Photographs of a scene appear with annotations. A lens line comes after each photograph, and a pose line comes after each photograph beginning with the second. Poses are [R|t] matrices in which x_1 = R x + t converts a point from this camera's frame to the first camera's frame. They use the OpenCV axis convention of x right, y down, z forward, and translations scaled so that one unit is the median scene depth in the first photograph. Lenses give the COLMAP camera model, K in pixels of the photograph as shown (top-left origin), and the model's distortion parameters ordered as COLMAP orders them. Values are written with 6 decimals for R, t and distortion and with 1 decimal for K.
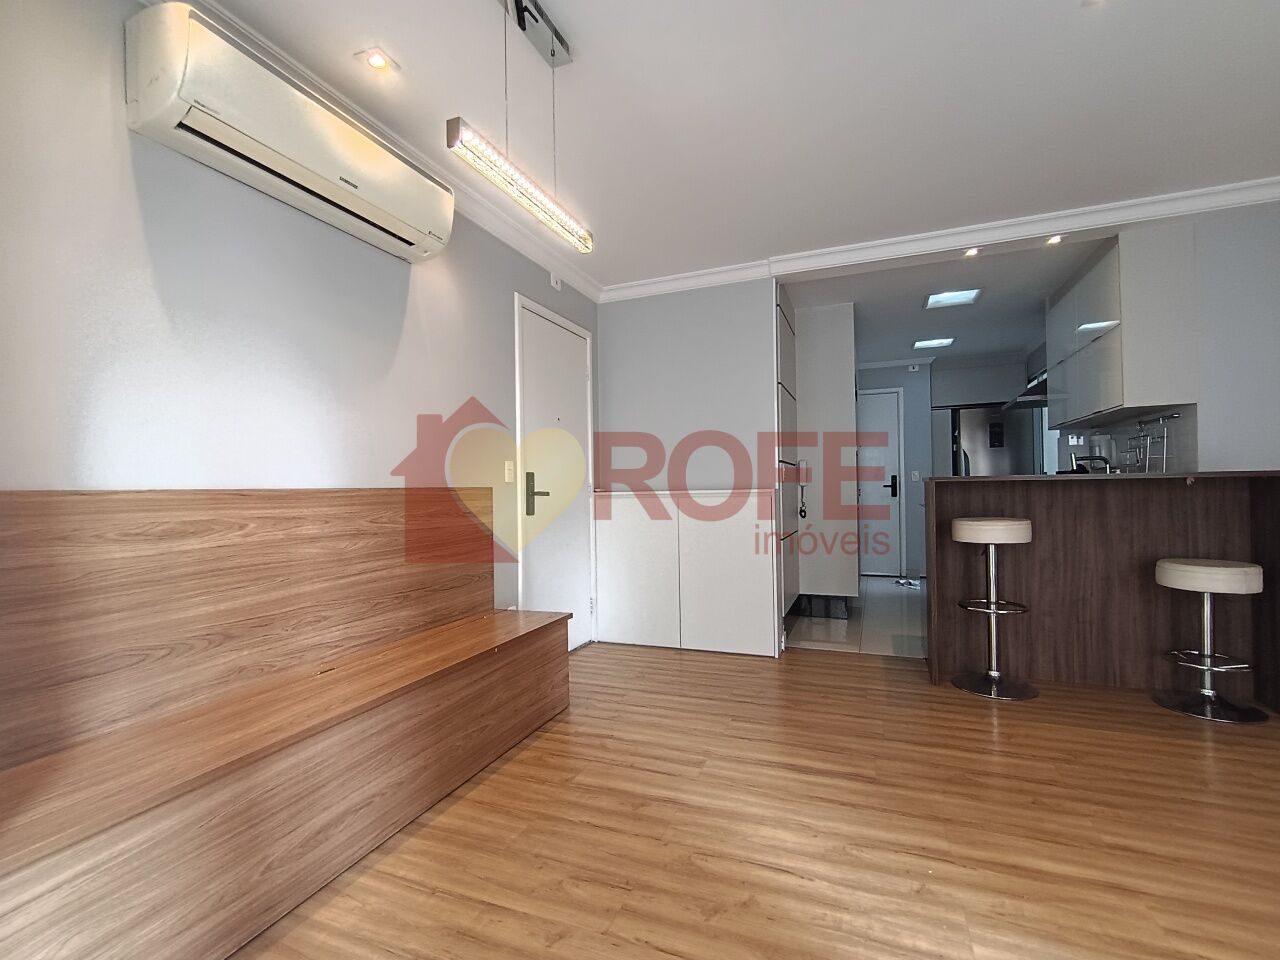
lens RADIAL K [[584.9, 0, 635.2], [0, 584.9, 484.0], [0, 0, 1]] dist [0.014079, 0.000444]
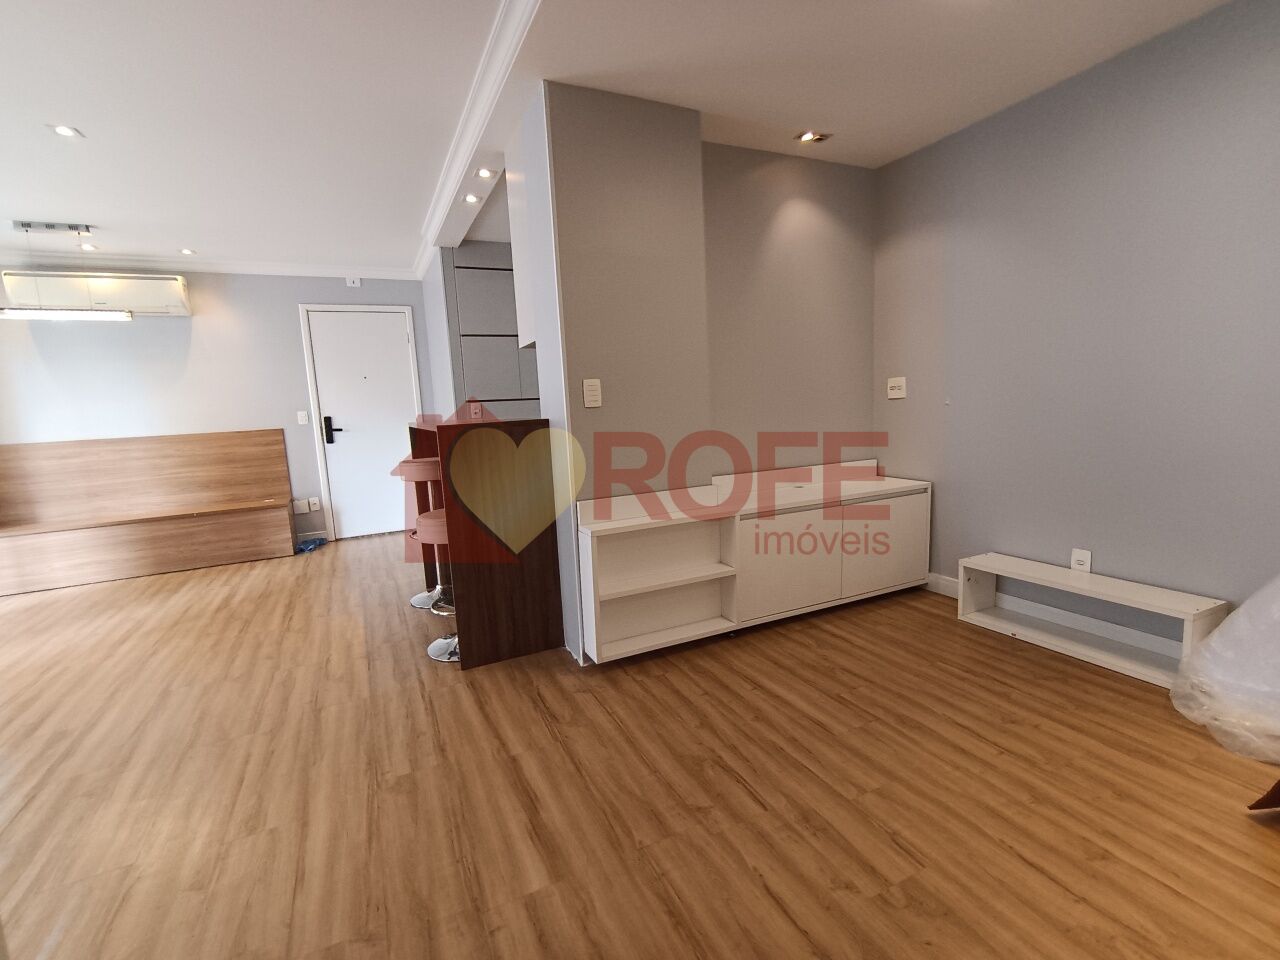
lens RADIAL K [[584.9, 0, 637.2], [0, 584.9, 483.1], [0, 0, 1]] dist [0.014079, 0.000444]
pose [[0.737061, 0.080669, -0.670995, 2.579537], [0.043105, 0.985218, 0.165796, -0.118516], [0.674451, -0.151125, 0.722688, 0.634861]]
